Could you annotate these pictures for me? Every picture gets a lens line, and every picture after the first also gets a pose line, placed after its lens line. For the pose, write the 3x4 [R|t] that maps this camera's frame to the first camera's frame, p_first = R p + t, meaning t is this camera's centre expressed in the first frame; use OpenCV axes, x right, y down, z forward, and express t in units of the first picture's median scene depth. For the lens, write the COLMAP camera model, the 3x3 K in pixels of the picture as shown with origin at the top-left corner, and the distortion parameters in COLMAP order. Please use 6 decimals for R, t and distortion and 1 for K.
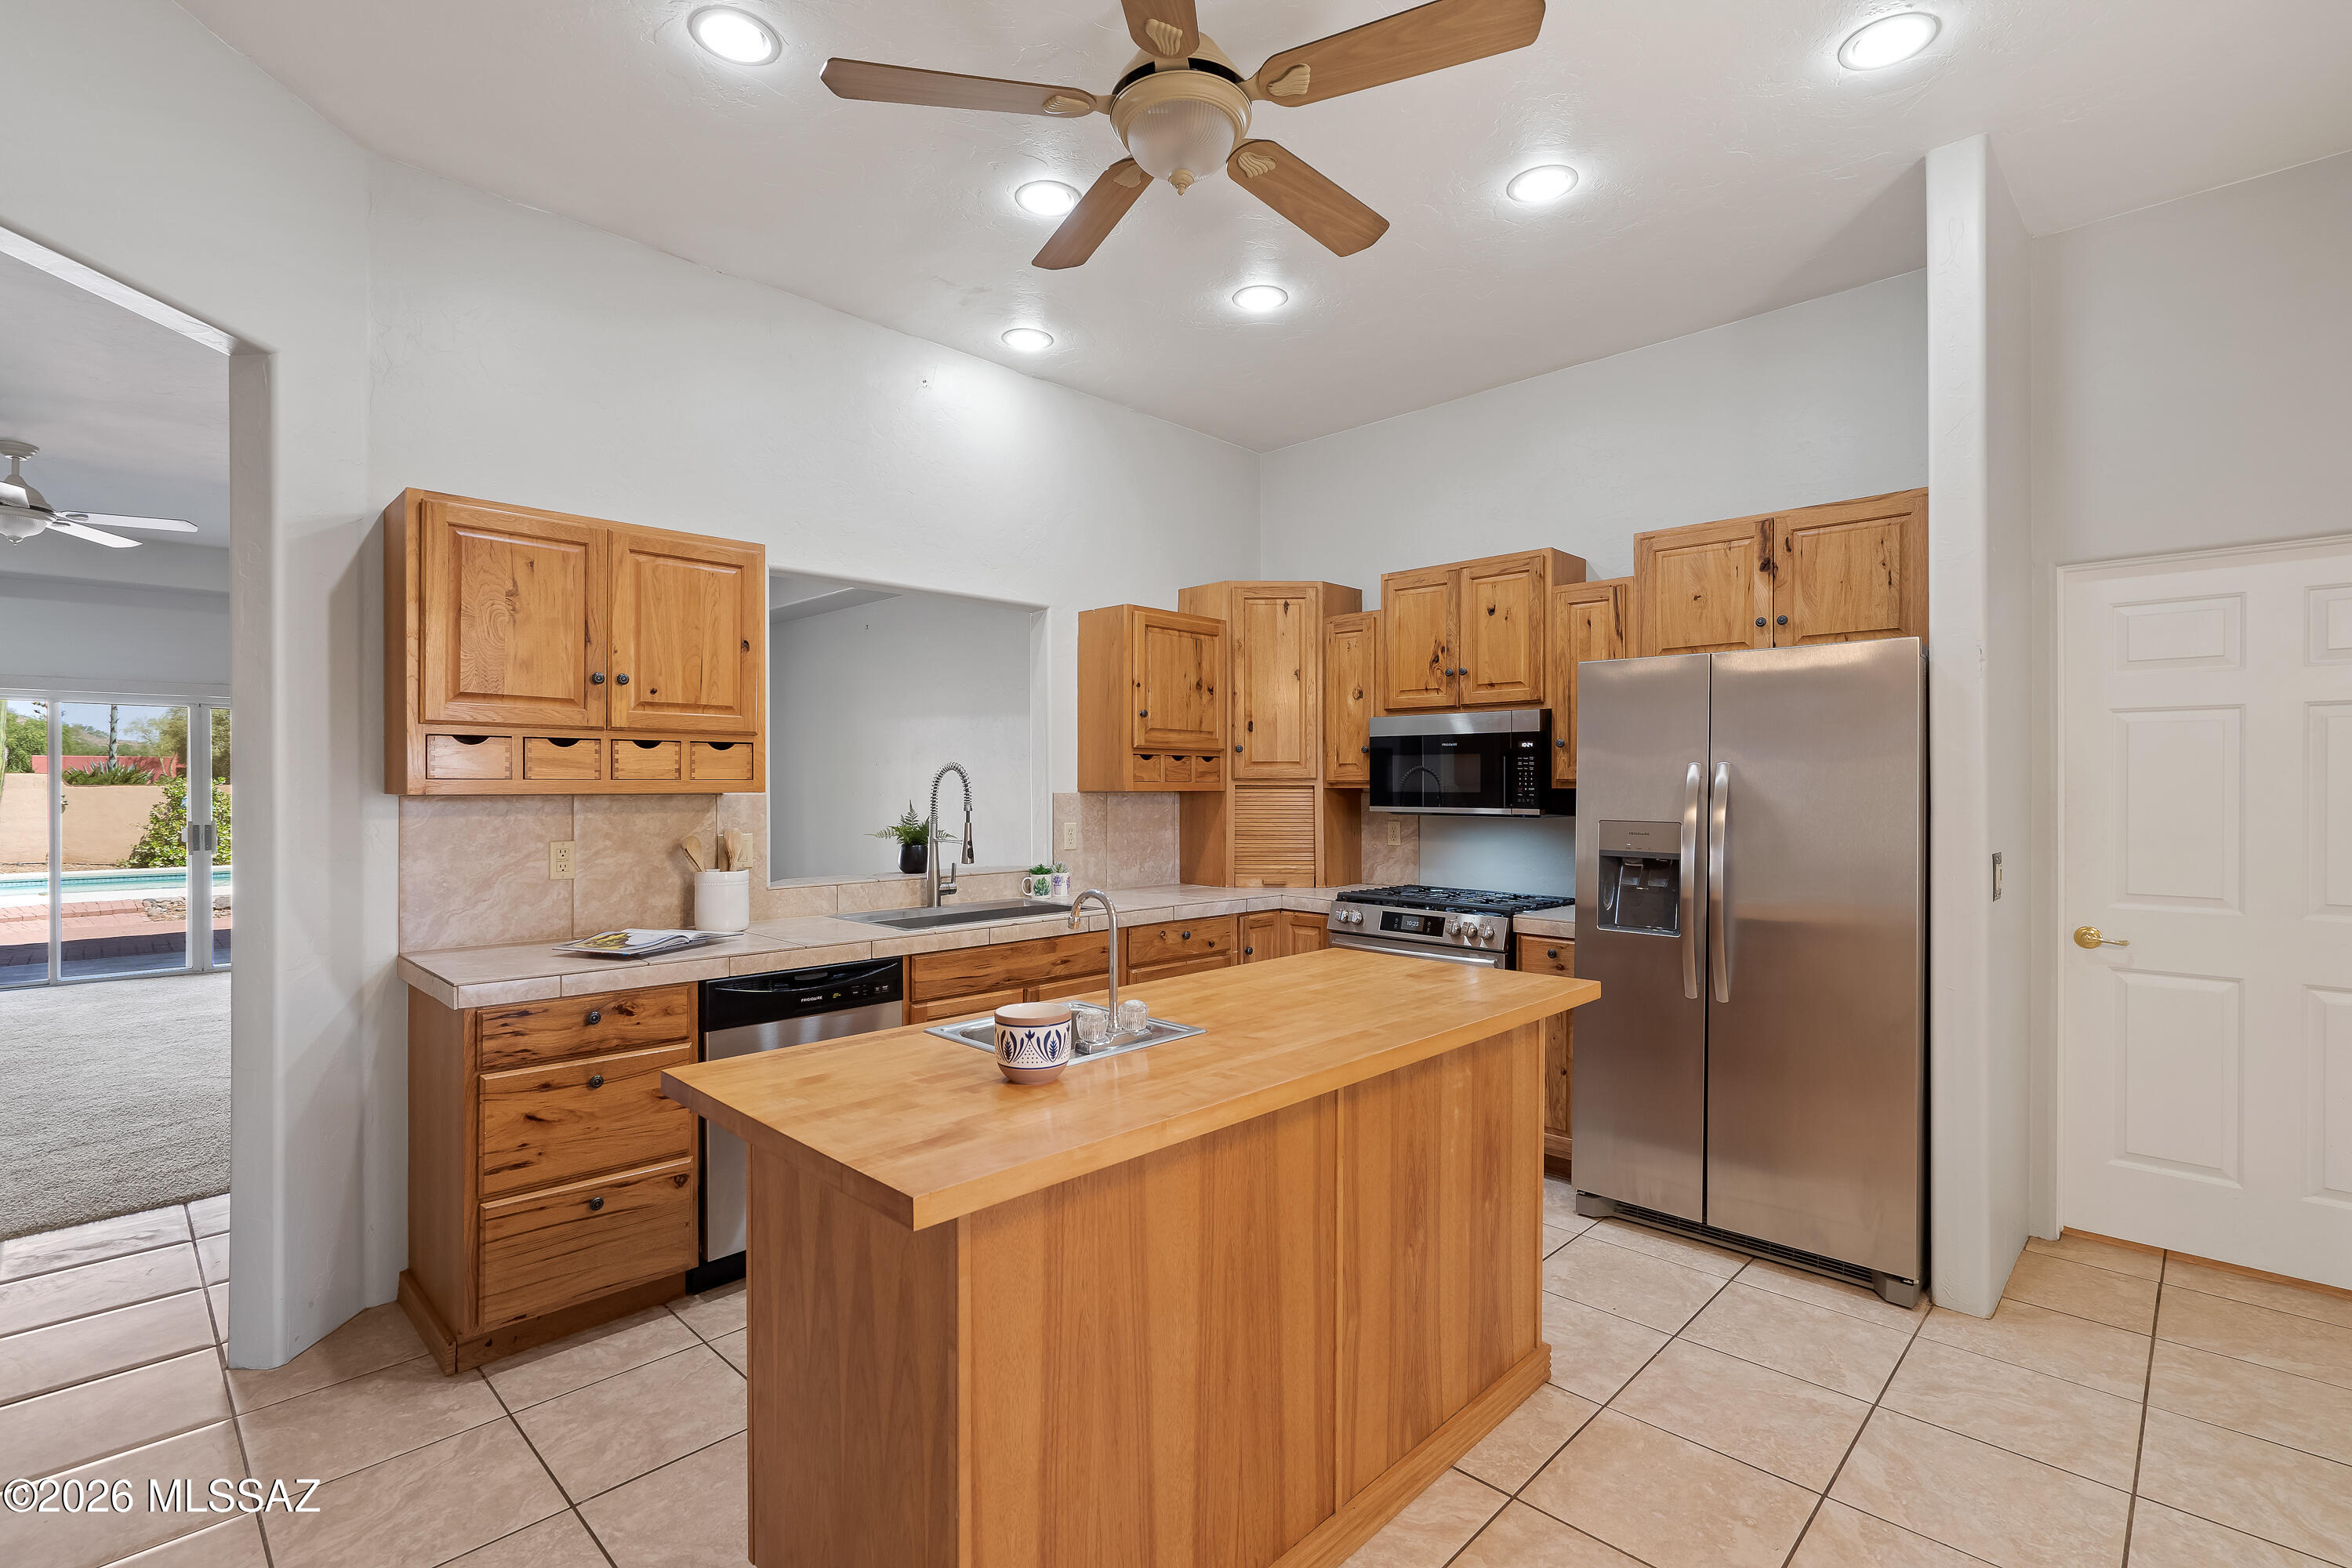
lens RADIAL K [[1099.8, 0, 1175.1], [0, 1099.8, 779.8], [0, 0, 1]] dist [-0.004574, 0.000933]
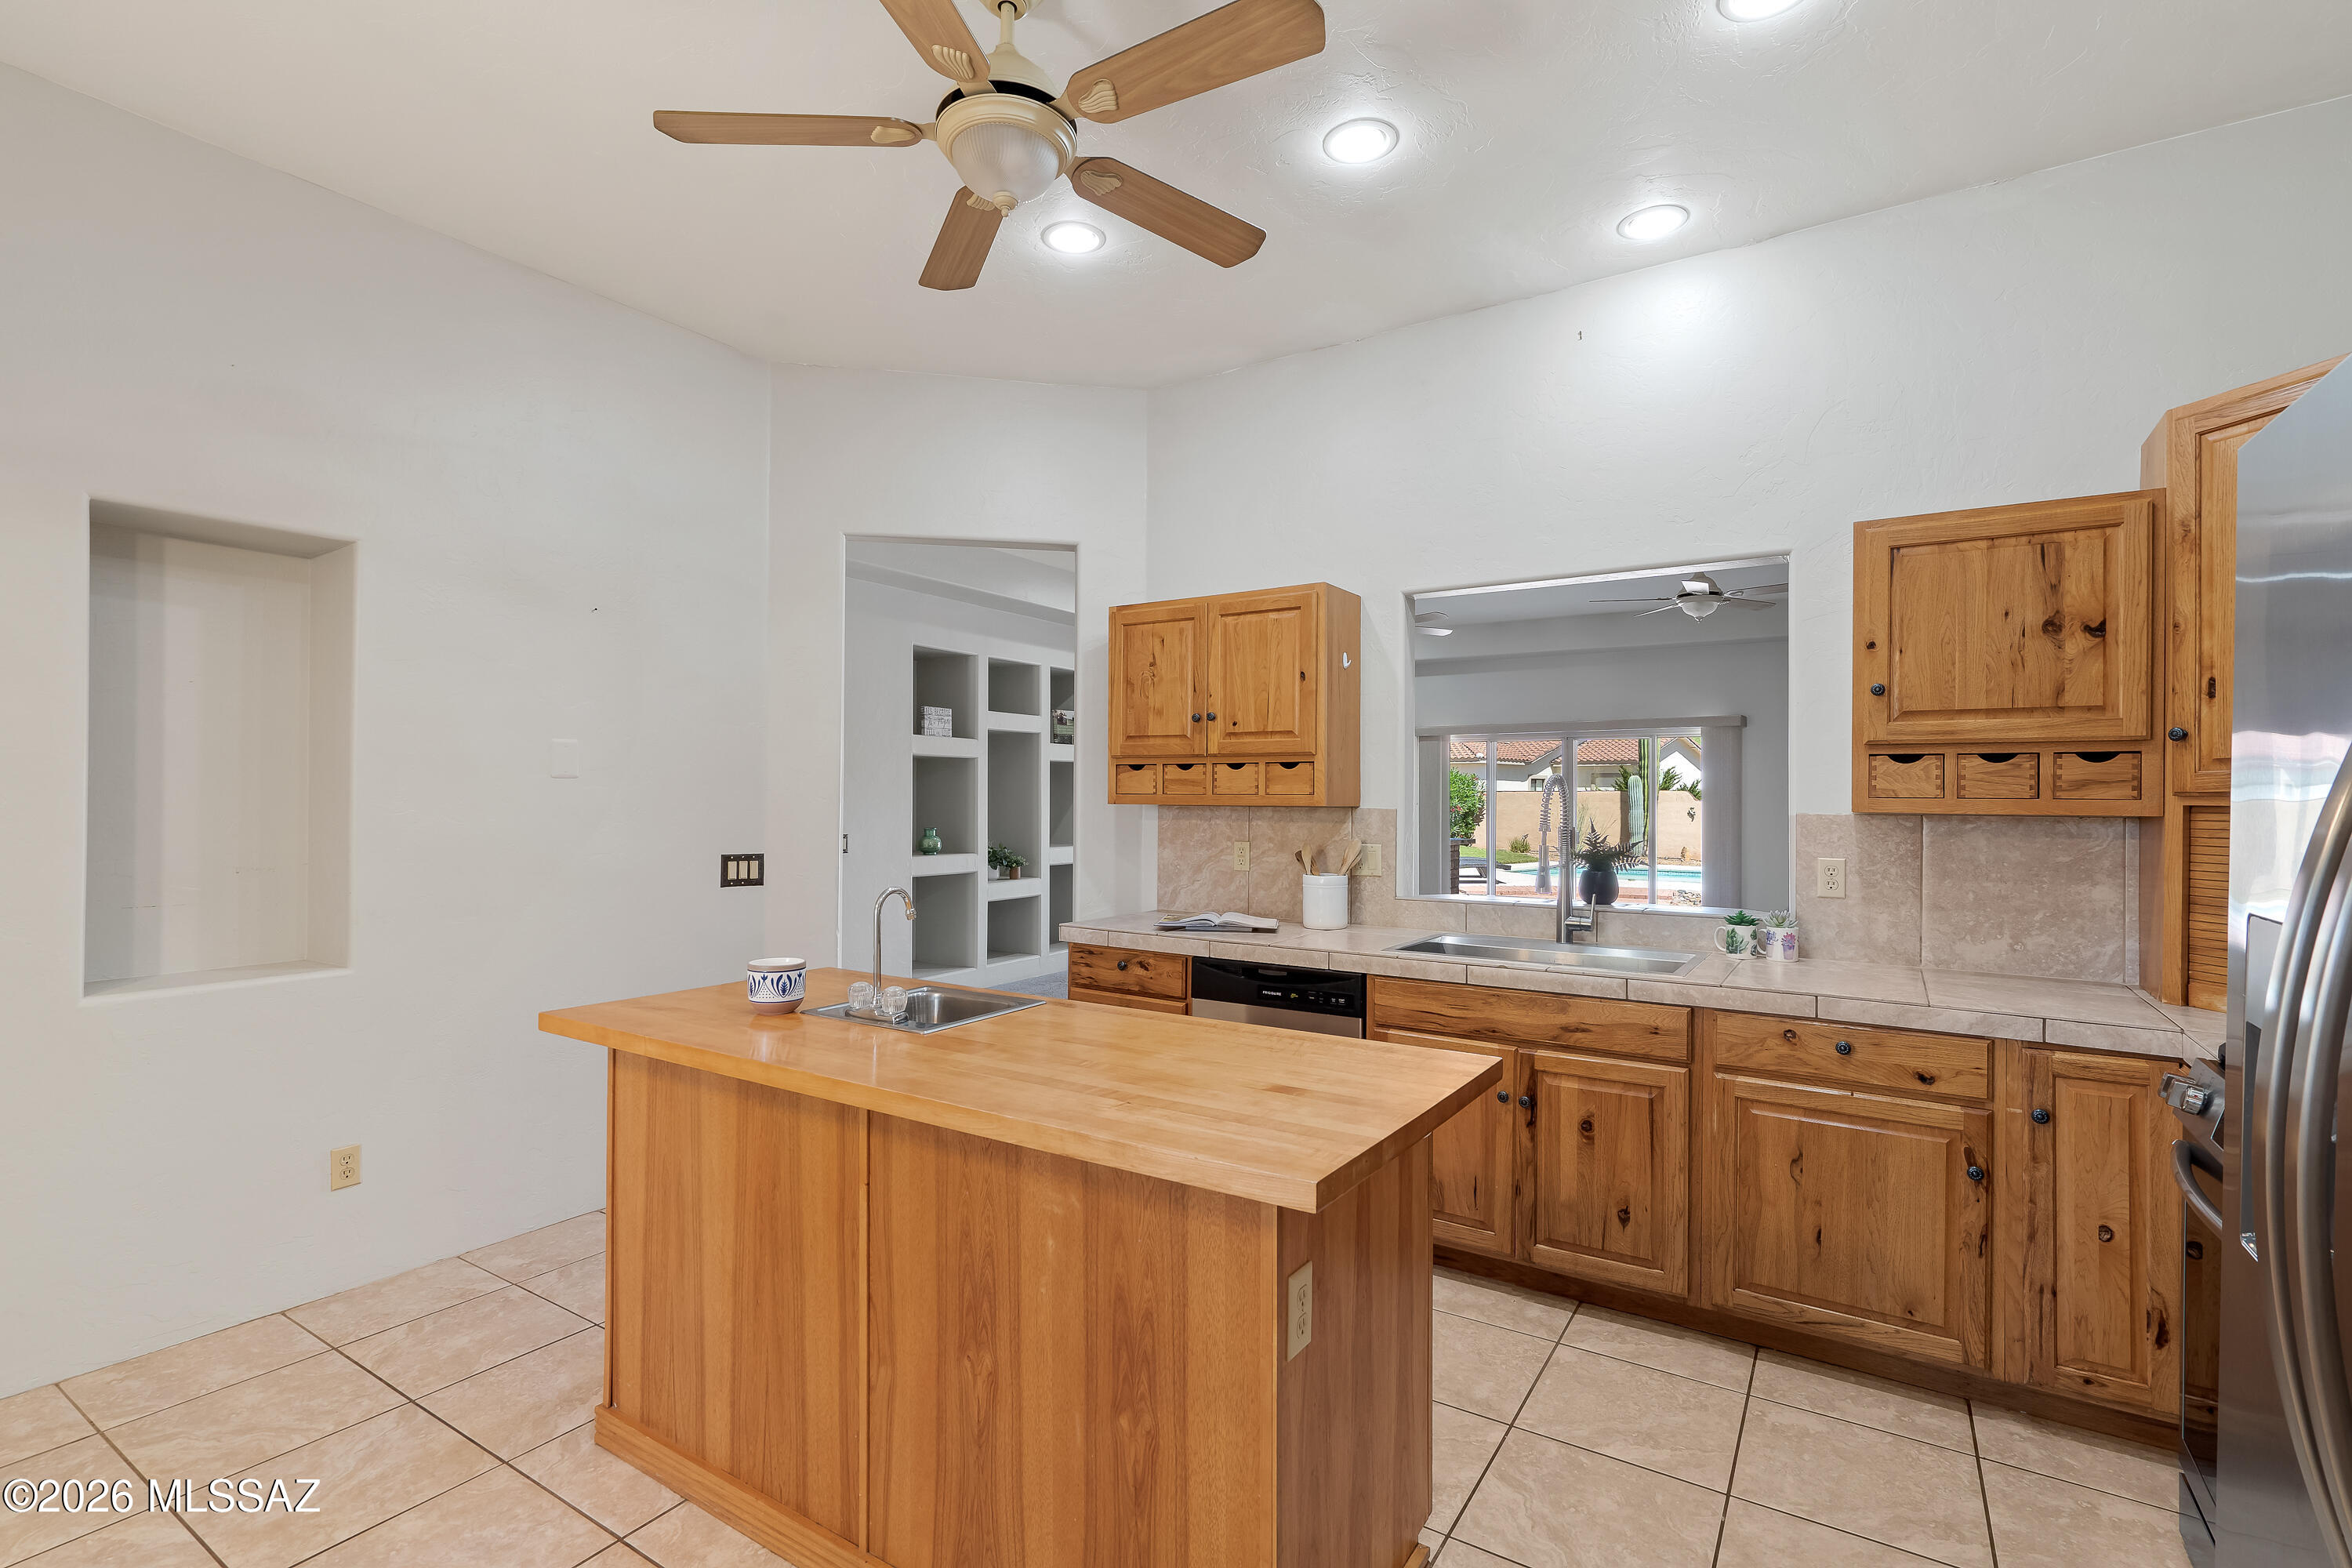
lens RADIAL K [[1099.8, 0, 1180.6], [0, 1099.8, 799.0], [0, 0, 1]] dist [-0.004574, 0.000933]
pose [[0.180800, 0.002047, -0.983518, 0.727300], [-0.002706, 0.999995, 0.001584, 0.003093], [0.983516, 0.002375, 0.180804, 0.697279]]
